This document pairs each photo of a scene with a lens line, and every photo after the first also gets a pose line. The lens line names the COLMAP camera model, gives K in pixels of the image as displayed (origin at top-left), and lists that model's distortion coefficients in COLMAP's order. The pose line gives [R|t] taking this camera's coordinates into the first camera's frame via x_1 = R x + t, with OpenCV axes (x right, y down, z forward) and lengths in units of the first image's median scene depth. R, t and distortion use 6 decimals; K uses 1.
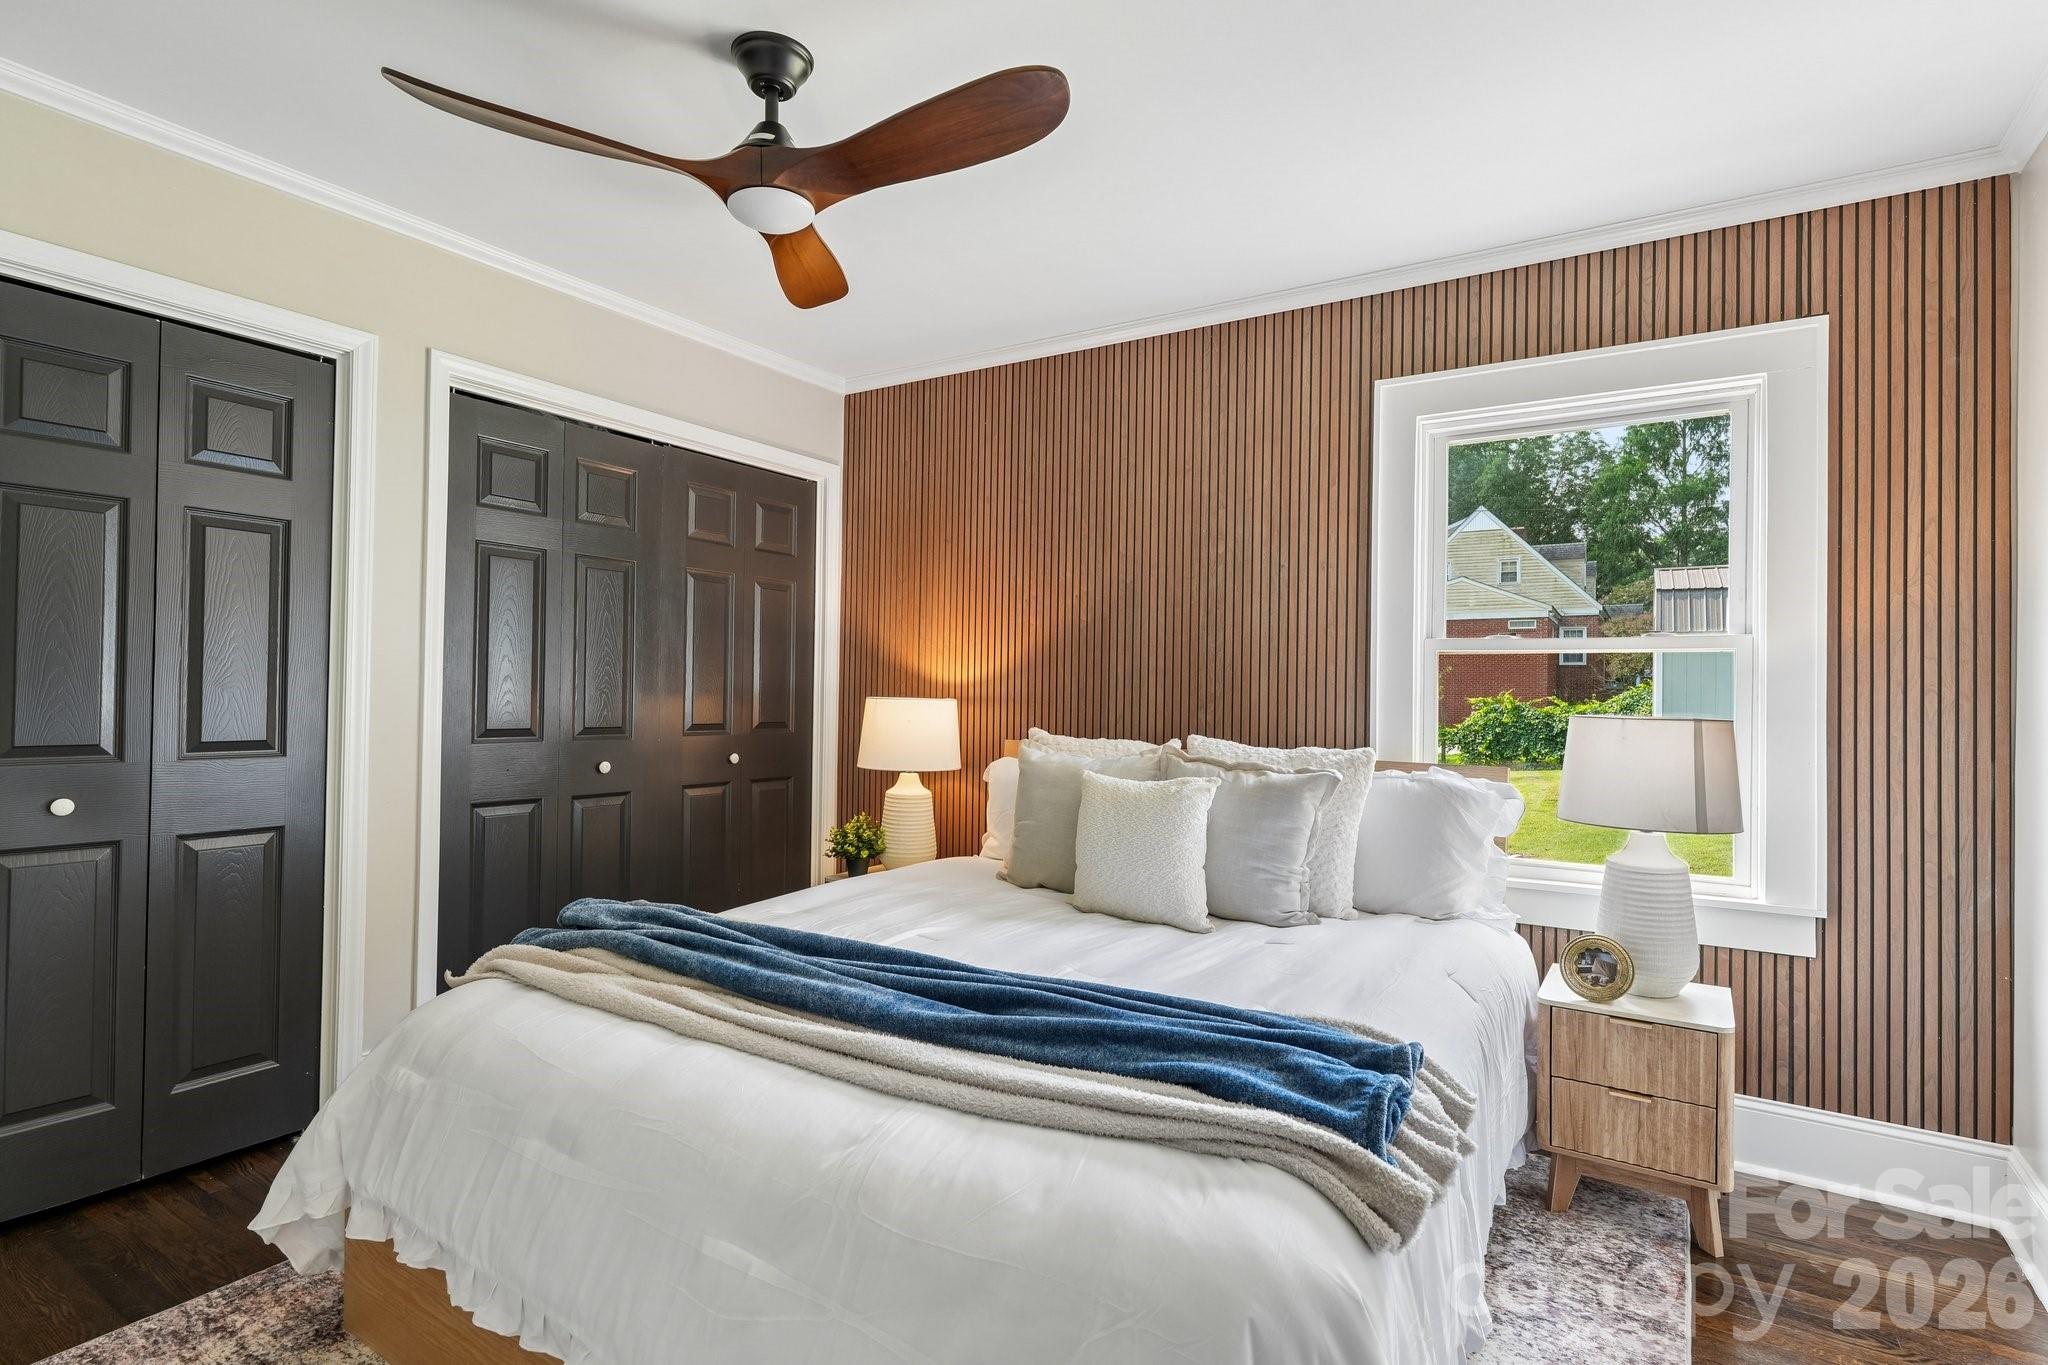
lens RADIAL K [[997.1, 0, 1029.8], [0, 997.1, 692.5], [0, 0, 1]] dist [0.002972, 0.000172]
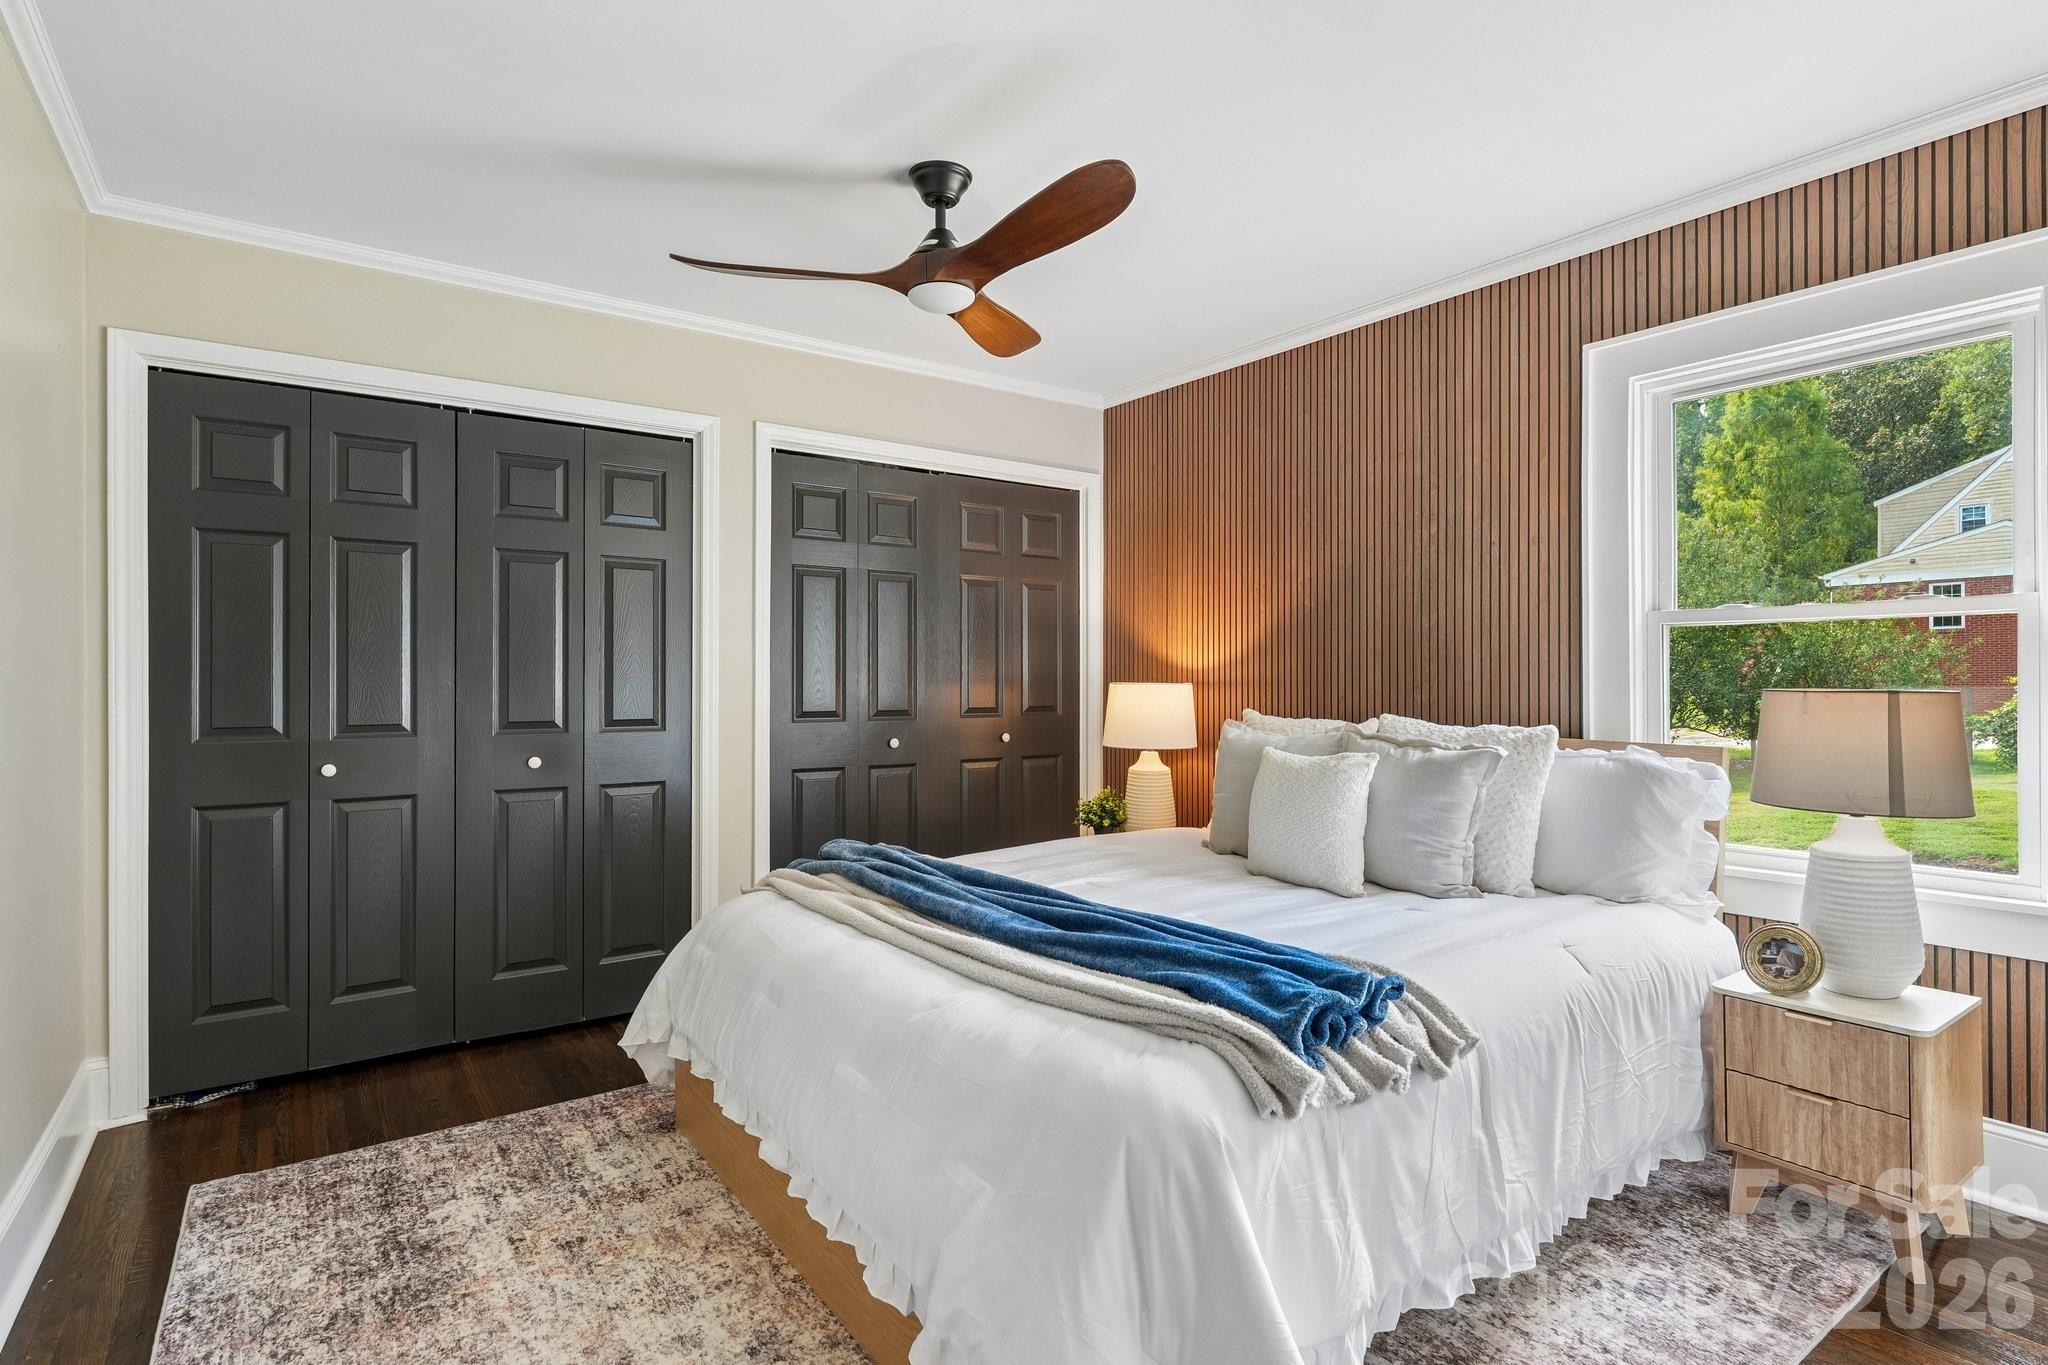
lens RADIAL K [[997.1, 0, 1022.9], [0, 997.1, 681.7], [0, 0, 1]] dist [0.002972, 0.000172]
pose [[0.932988, -0.015101, -0.359591, 0.224426], [0.015297, 0.999880, -0.002302, 0.007310], [0.359583, -0.003353, 0.933107, -0.114883]]
